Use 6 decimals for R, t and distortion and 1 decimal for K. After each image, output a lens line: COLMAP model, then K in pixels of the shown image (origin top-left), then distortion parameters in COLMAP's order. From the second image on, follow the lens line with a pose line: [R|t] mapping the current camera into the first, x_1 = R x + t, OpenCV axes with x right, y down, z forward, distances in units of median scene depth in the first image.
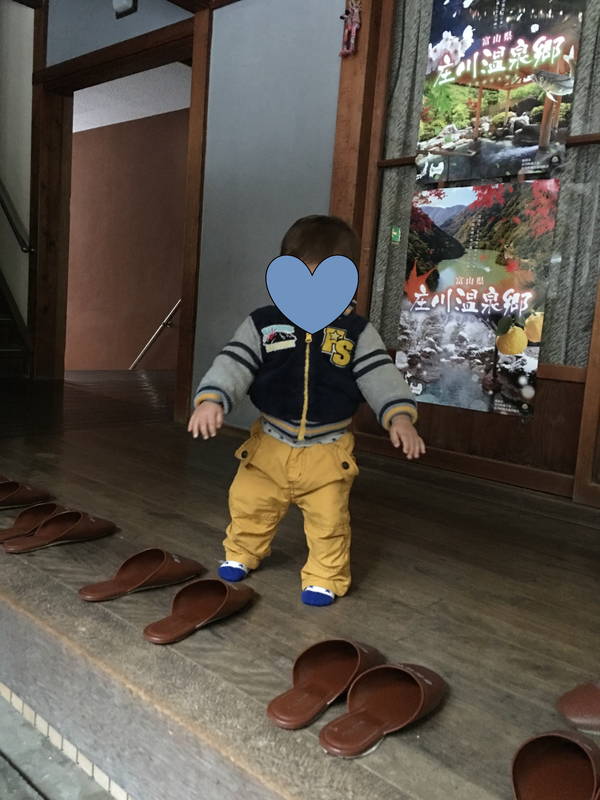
lens RADIAL K [[683.9, 0, 300.6], [0, 683.9, 404.3], [0, 0, 1]] dist [0.100642, -0.113216]
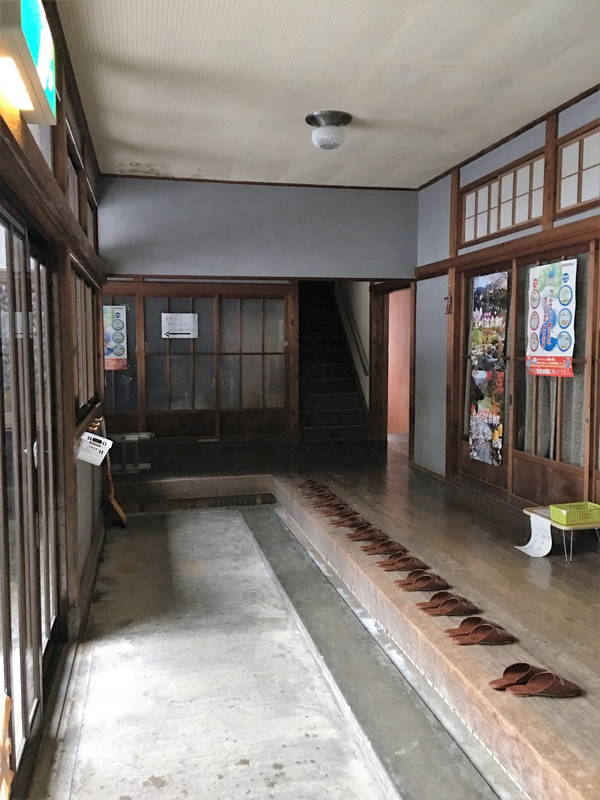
lens RADIAL K [[683.9, 0, 300.6], [0, 683.9, 404.3], [0, 0, 1]] dist [0.100642, -0.113216]
pose [[0.814777, -0.032412, -0.578868, 1.148595], [0.003034, 0.998661, -0.051646, -0.078036], [0.579767, 0.040323, 0.813784, -1.370147]]
